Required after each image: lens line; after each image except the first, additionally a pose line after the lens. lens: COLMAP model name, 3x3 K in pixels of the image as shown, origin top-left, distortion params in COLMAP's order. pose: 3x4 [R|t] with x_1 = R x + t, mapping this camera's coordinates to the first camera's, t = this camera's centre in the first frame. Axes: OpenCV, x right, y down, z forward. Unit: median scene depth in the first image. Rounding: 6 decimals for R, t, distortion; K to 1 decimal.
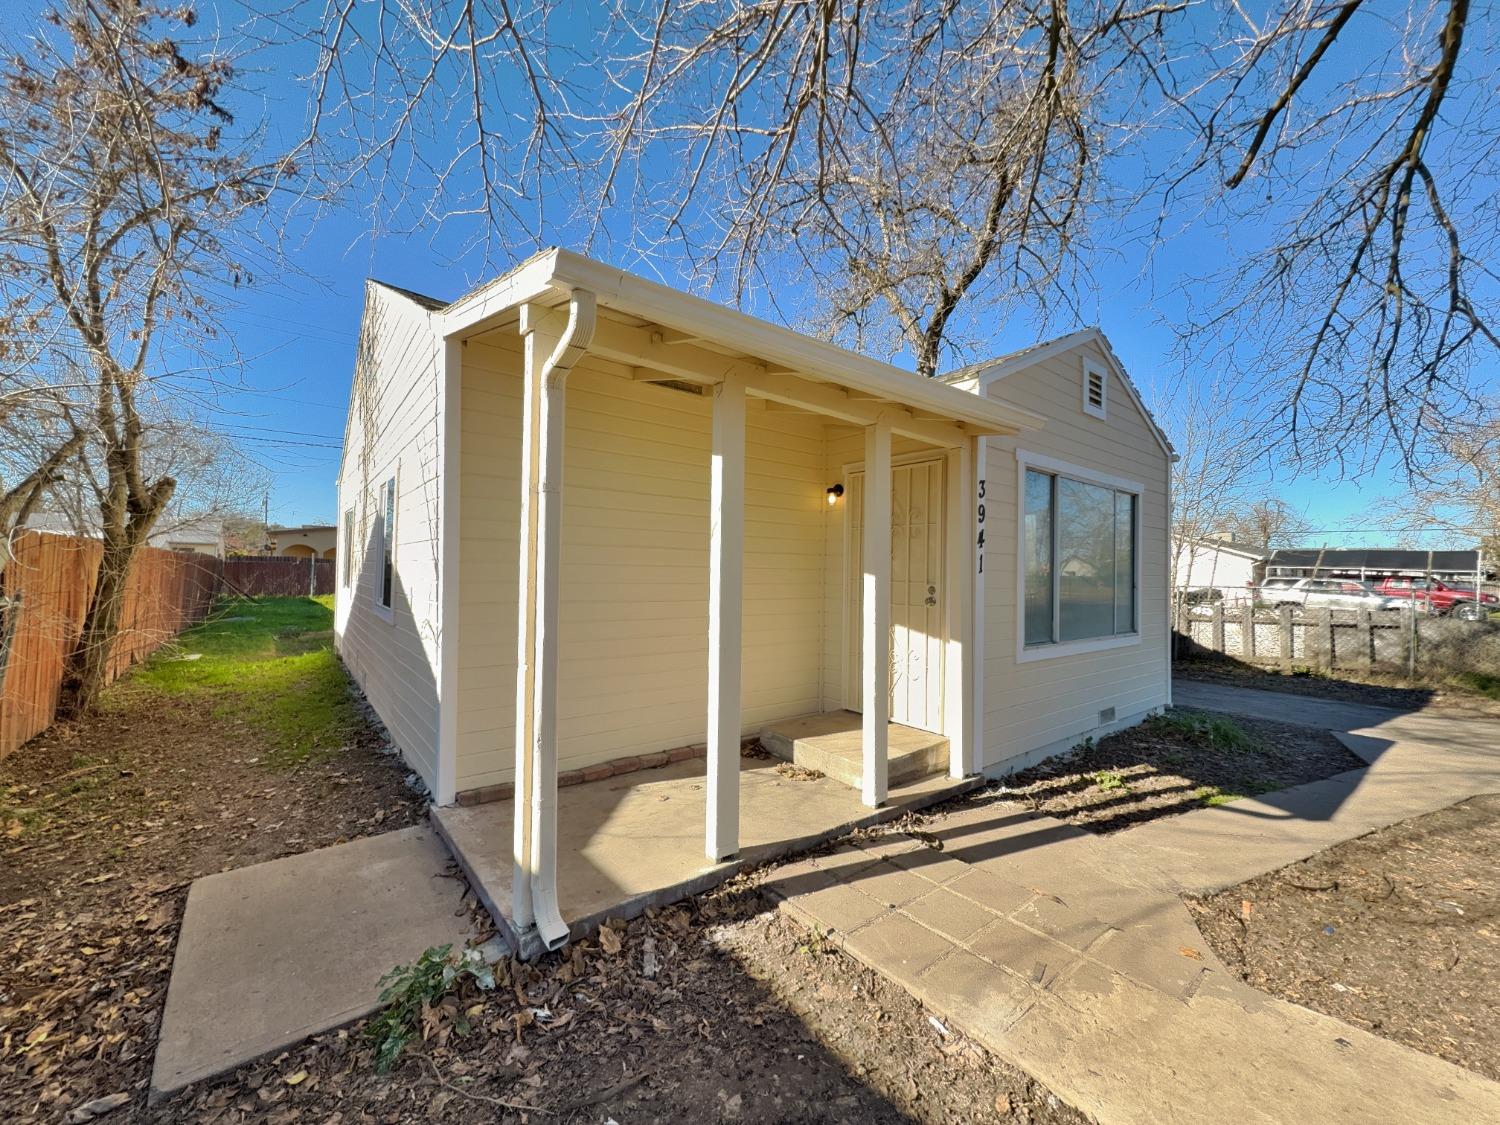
lens RADIAL K [[599.1, 0, 750.5], [0, 599.1, 560.5], [0, 0, 1]] dist [0.000909, 0.000586]
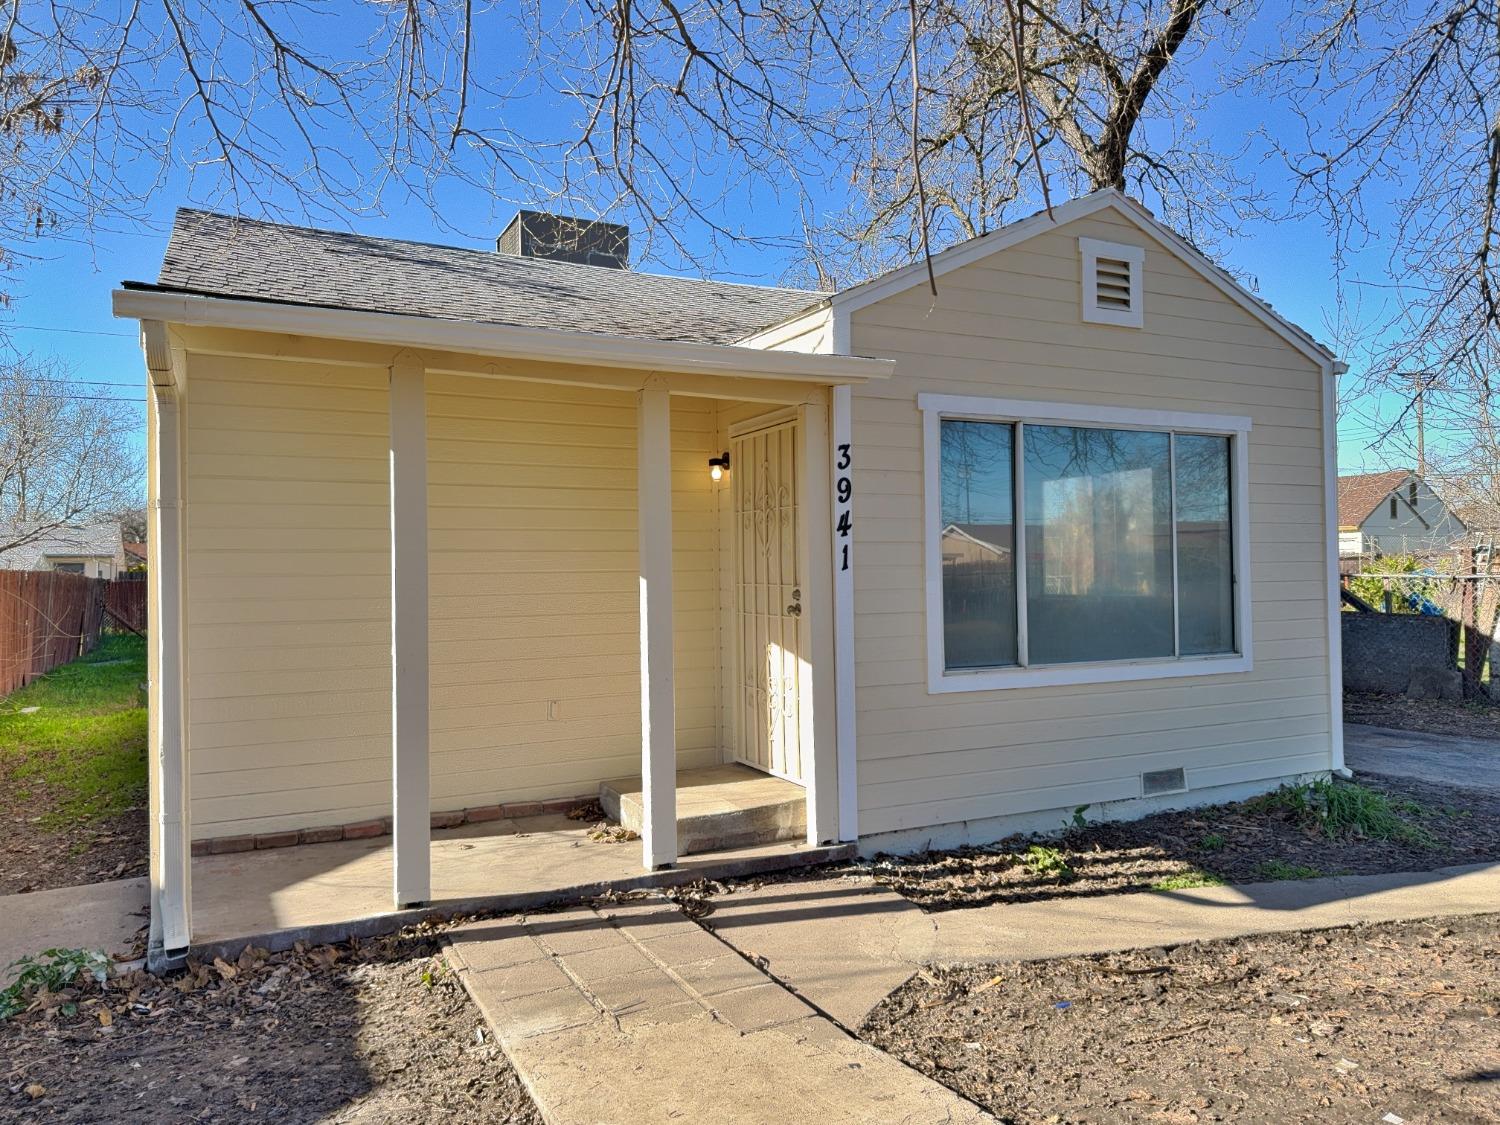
lens RADIAL K [[1066.3, 0, 759.4], [0, 1066.3, 548.9], [0, 0, 1]] dist [0.045704, -0.042814]
pose [[0.978173, -0.036808, -0.204505, 0.582124], [0.036599, 0.999318, -0.004806, -0.003469], [0.204543, -0.002784, 0.978854, -0.327694]]
